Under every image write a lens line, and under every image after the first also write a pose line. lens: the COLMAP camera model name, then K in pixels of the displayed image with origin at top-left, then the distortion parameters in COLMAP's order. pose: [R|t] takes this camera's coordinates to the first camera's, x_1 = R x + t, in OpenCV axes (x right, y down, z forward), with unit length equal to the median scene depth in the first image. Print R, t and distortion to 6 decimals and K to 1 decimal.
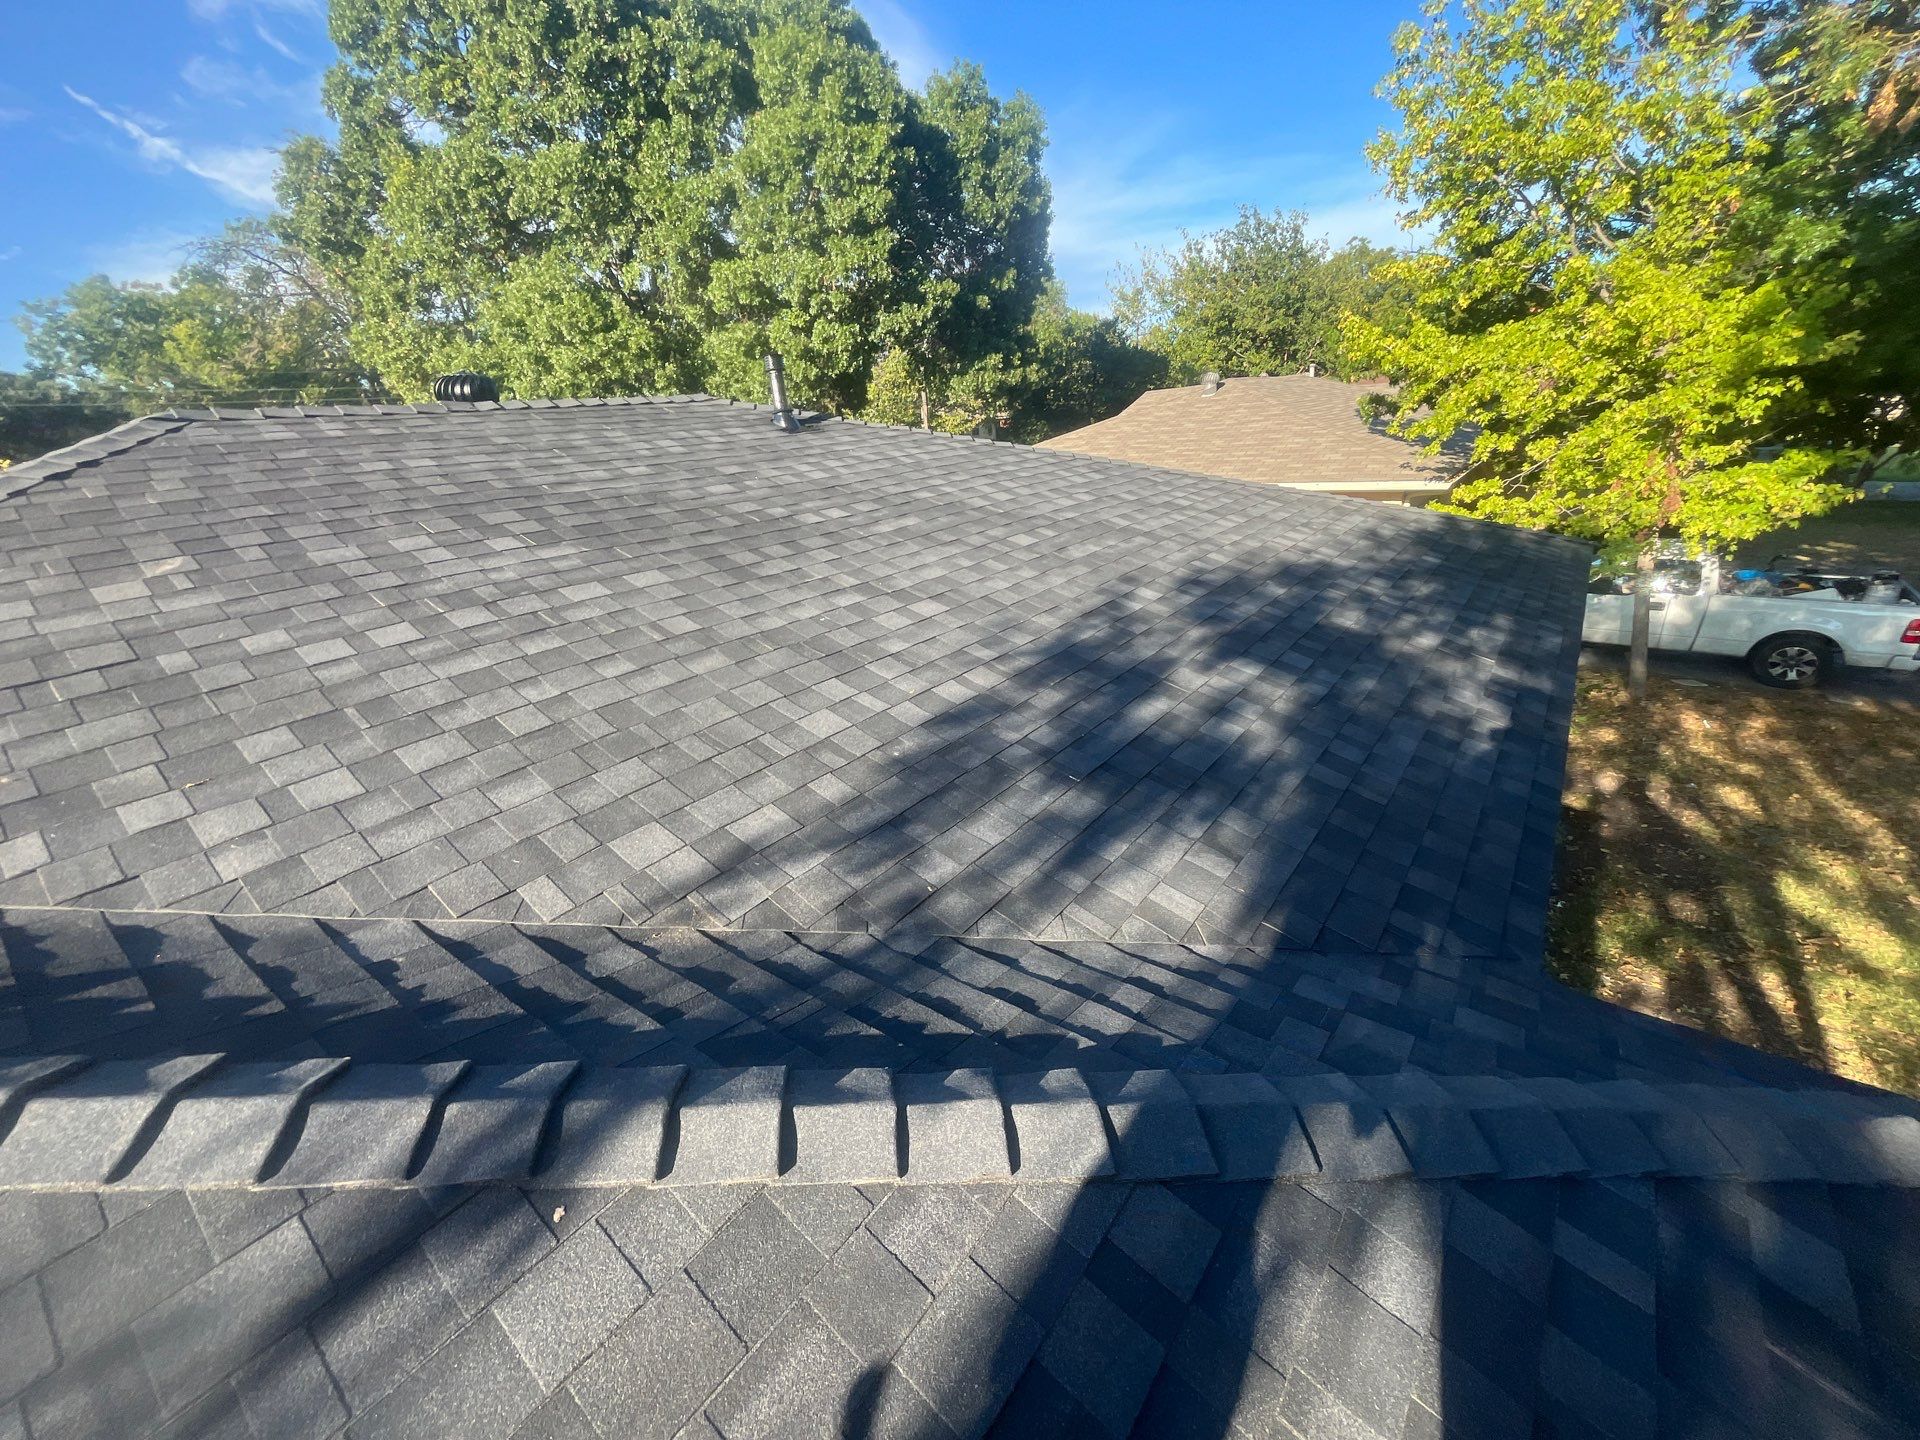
lens RADIAL K [[777.3, 0, 958.7], [0, 777.3, 718.6], [0, 0, 1]] dist [-0.003293, -0.000668]
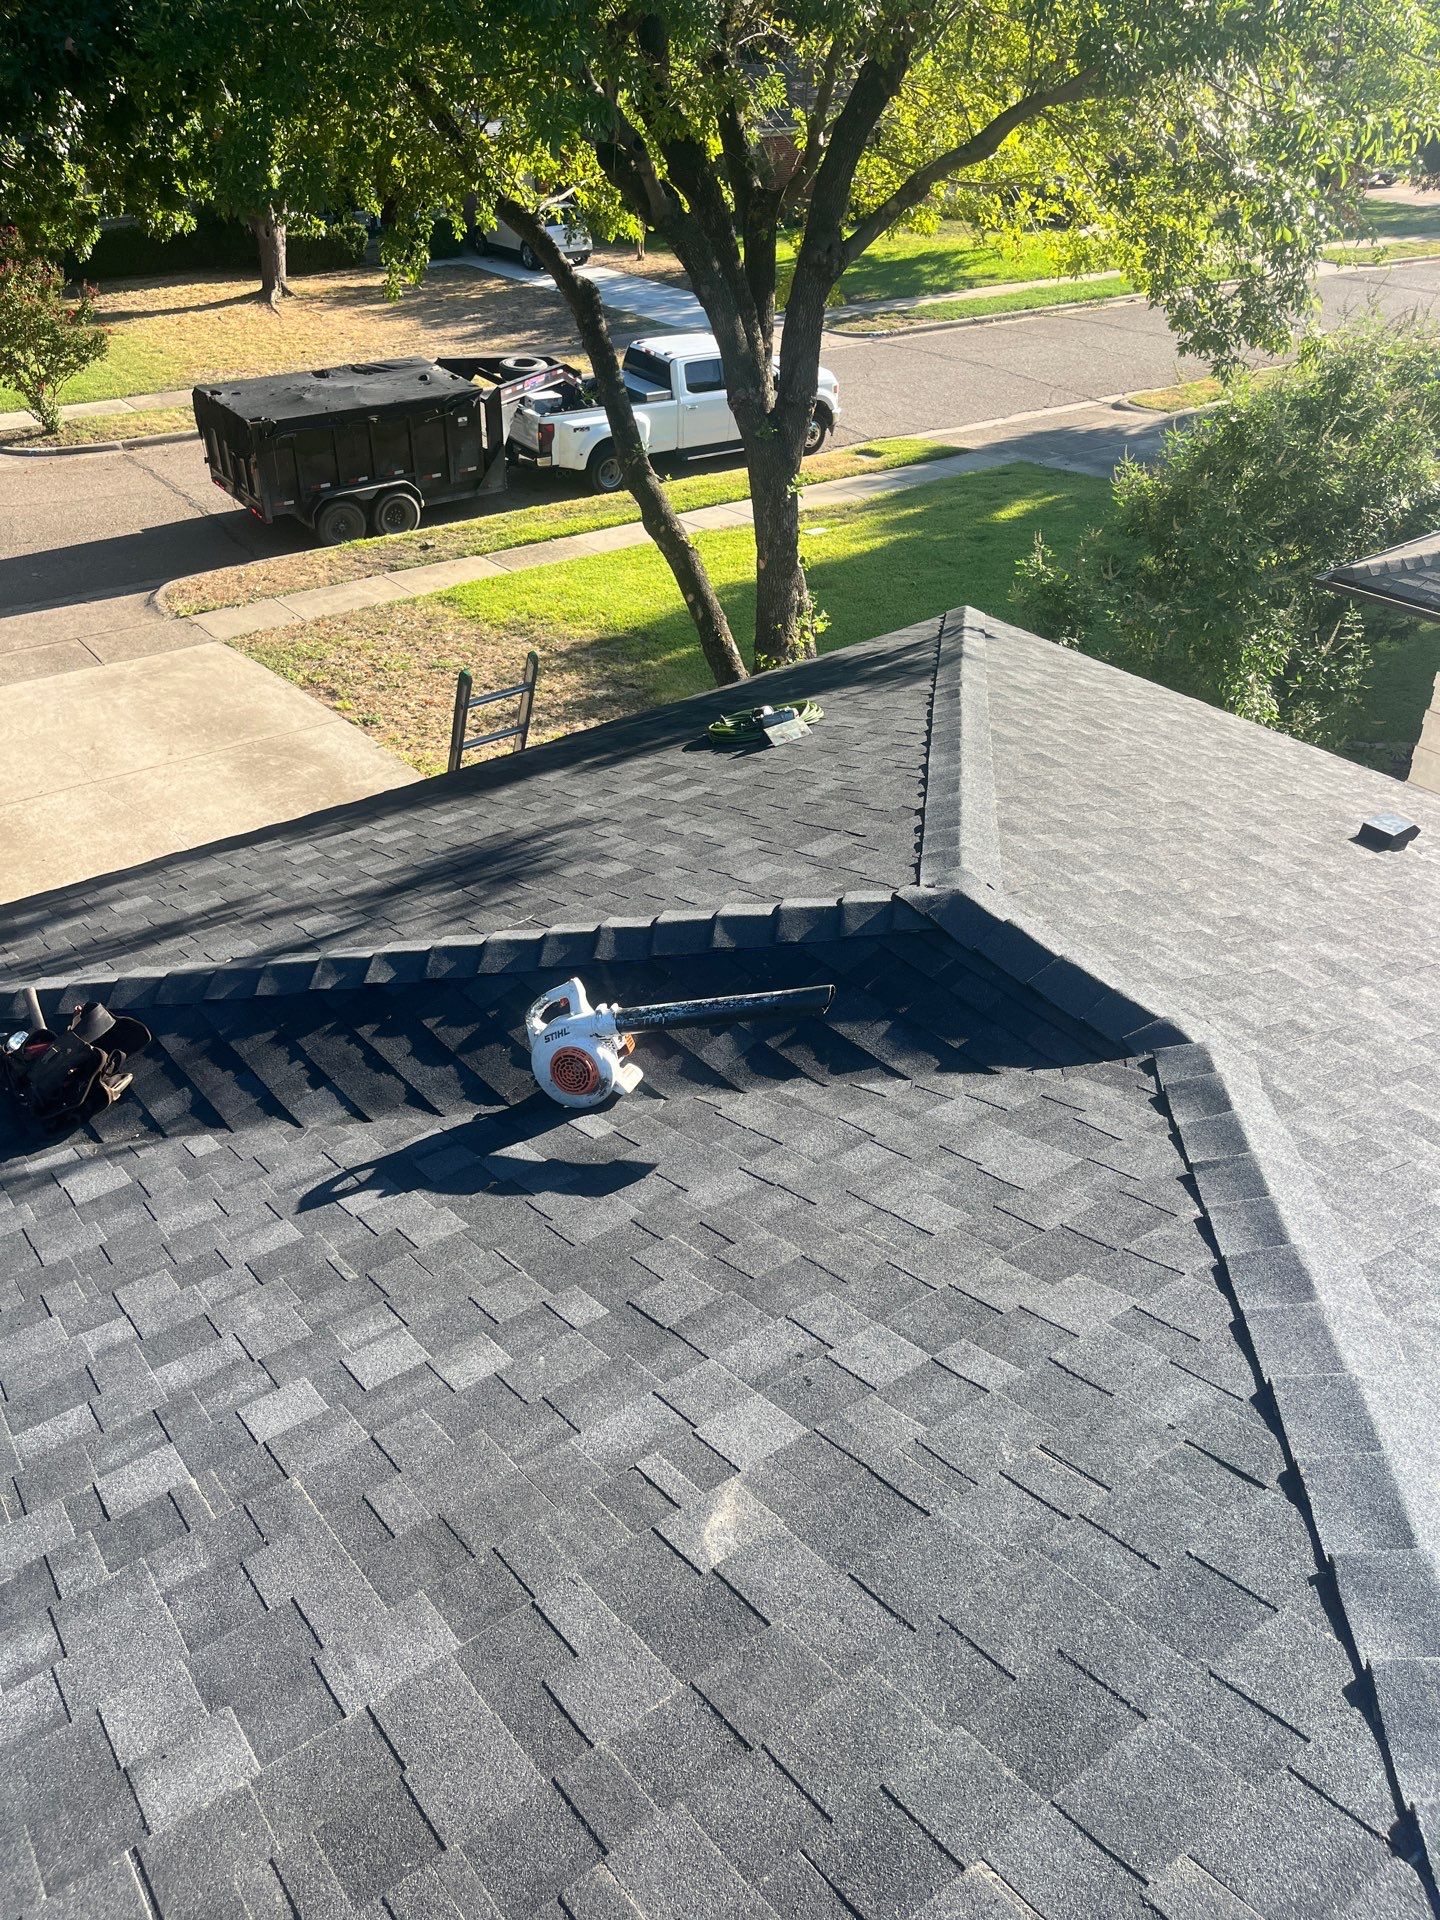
lens RADIAL K [[1465.1, 0, 716.4], [0, 1465.1, 957.5], [0, 0, 1]] dist [0.025509, -0.008083]
pose [[-0.956126, -0.081614, 0.281357, -0.263059], [0.182641, 0.584851, 0.790311, -0.212023], [-0.229052, 0.807025, -0.544285, 0.256509]]
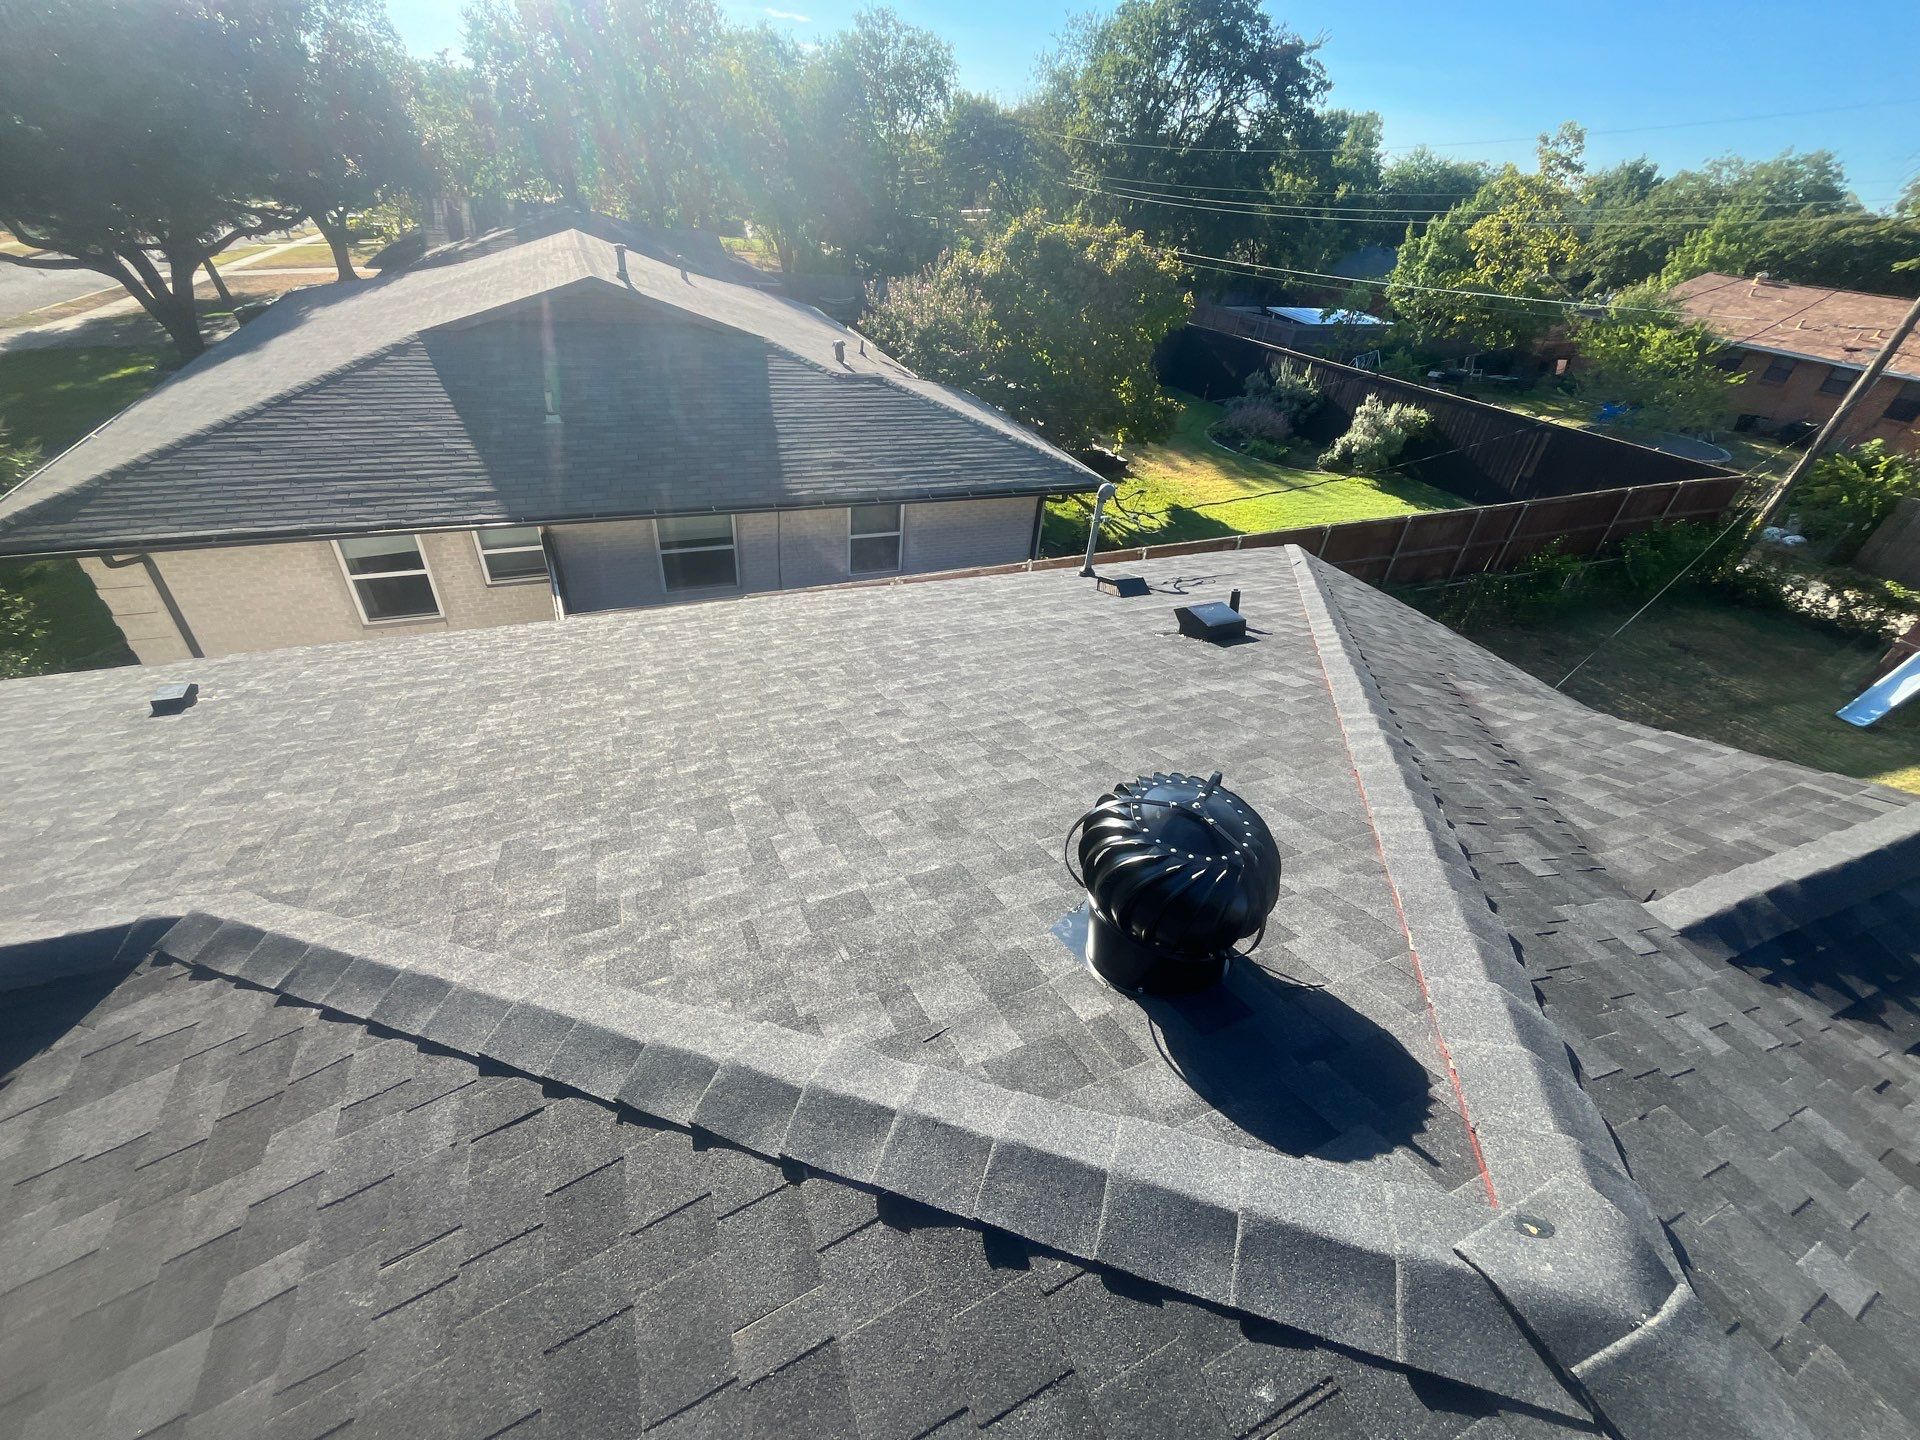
lens RADIAL K [[777.3, 0, 955.7], [0, 777.3, 719.5], [0, 0, 1]] dist [-0.002351, -0.000594]
pose [[-0.486513, 0.535700, -0.690168, -0.260564], [-0.359620, 0.597147, 0.717001, -0.183203], [0.796228, 0.597028, -0.097871, 0.228691]]
